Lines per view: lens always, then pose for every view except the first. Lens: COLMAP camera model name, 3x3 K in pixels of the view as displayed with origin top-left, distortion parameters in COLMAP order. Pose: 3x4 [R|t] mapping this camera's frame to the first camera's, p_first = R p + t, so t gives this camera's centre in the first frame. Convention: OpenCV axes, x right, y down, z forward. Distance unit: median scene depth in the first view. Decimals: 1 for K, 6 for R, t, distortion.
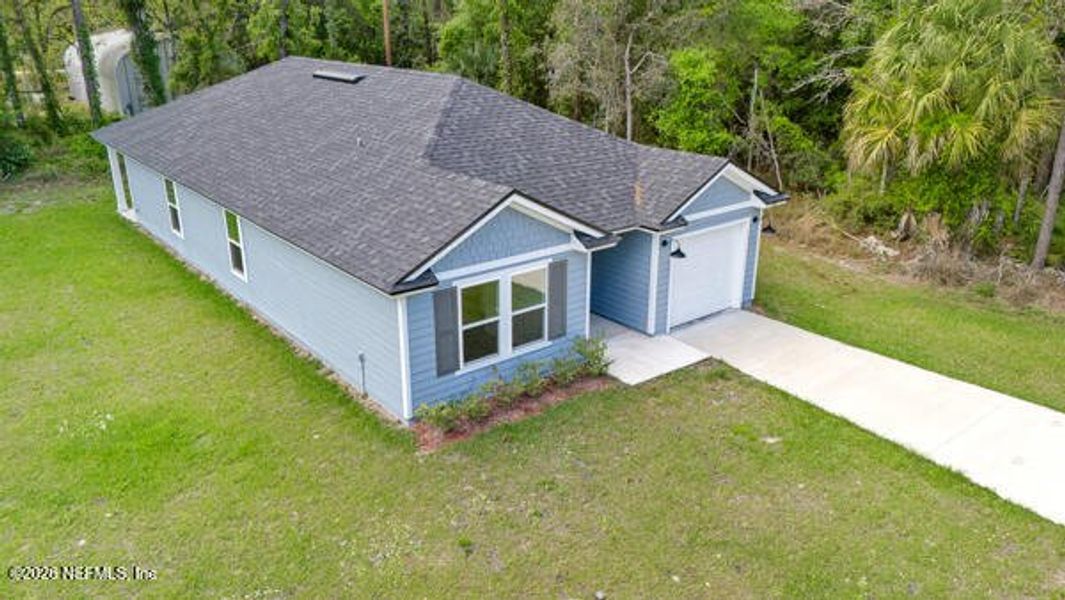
lens RADIAL K [[802.7, 0, 534.1], [0, 802.7, 304.8], [0, 0, 1]] dist [0.025370, -0.006250]
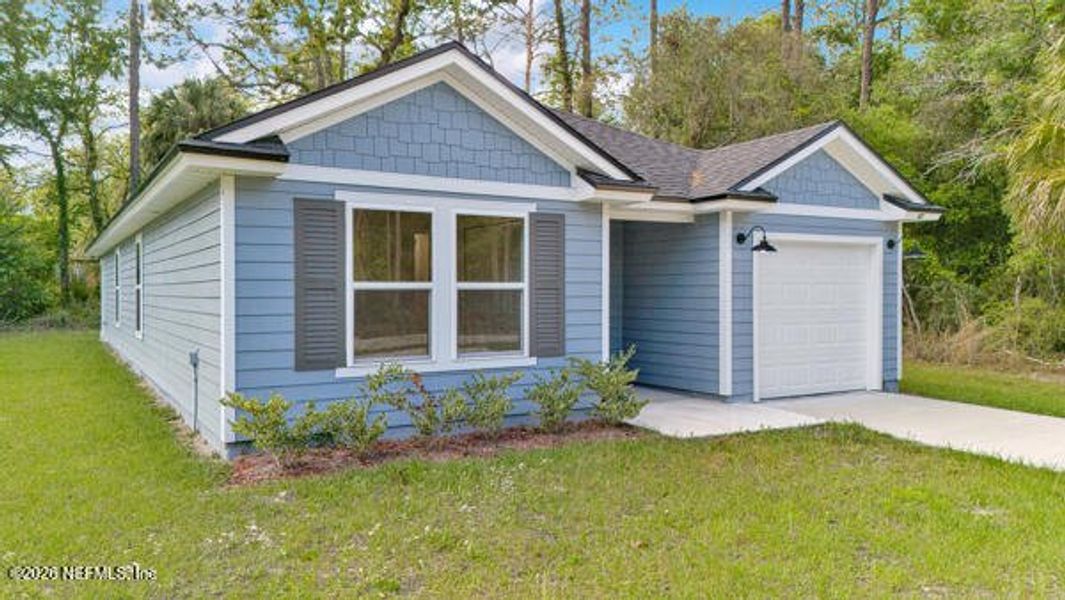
lens RADIAL K [[802.7, 0, 534.1], [0, 802.7, 304.8], [0, 0, 1]] dist [0.025370, -0.006250]
pose [[0.991031, 0.003903, -0.133578, 0.097372], [-0.047795, 0.943808, -0.327020, 0.198228], [0.124795, 0.330472, 0.935529, 0.467918]]
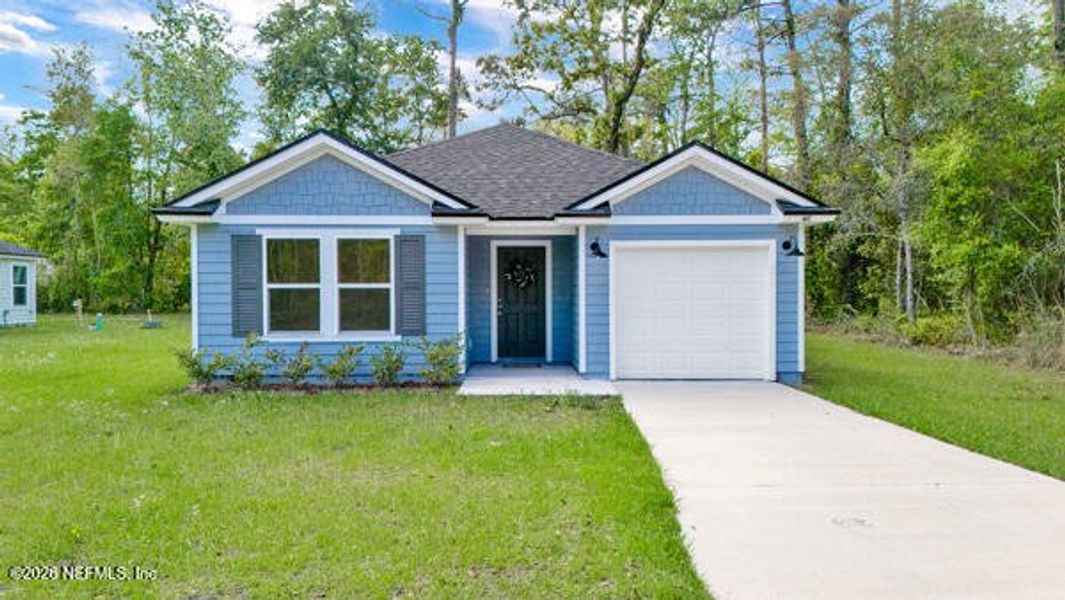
lens RADIAL K [[796.1, 0, 532.5], [0, 796.1, 300.0], [0, 0, 1]] dist [0.033396, -0.003753]
pose [[0.798395, 0.006586, -0.602099, 0.625137], [-0.208561, 0.941067, -0.266262, 0.201232], [0.564861, 0.338157, 0.752716, 0.465459]]
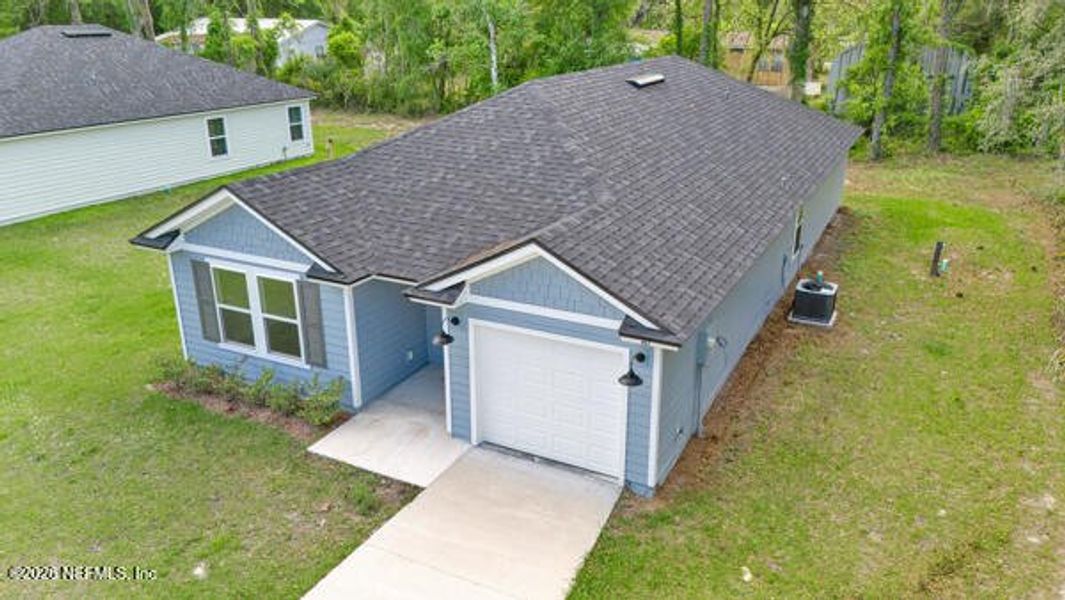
lens RADIAL K [[802.7, 0, 534.1], [0, 802.7, 304.8], [0, 0, 1]] dist [0.025370, -0.006250]
pose [[0.409917, 0.325683, -0.851997, 0.899280], [-0.318780, 0.926331, 0.200725, -0.289061], [0.854604, 0.189319, 0.483540, 0.778154]]
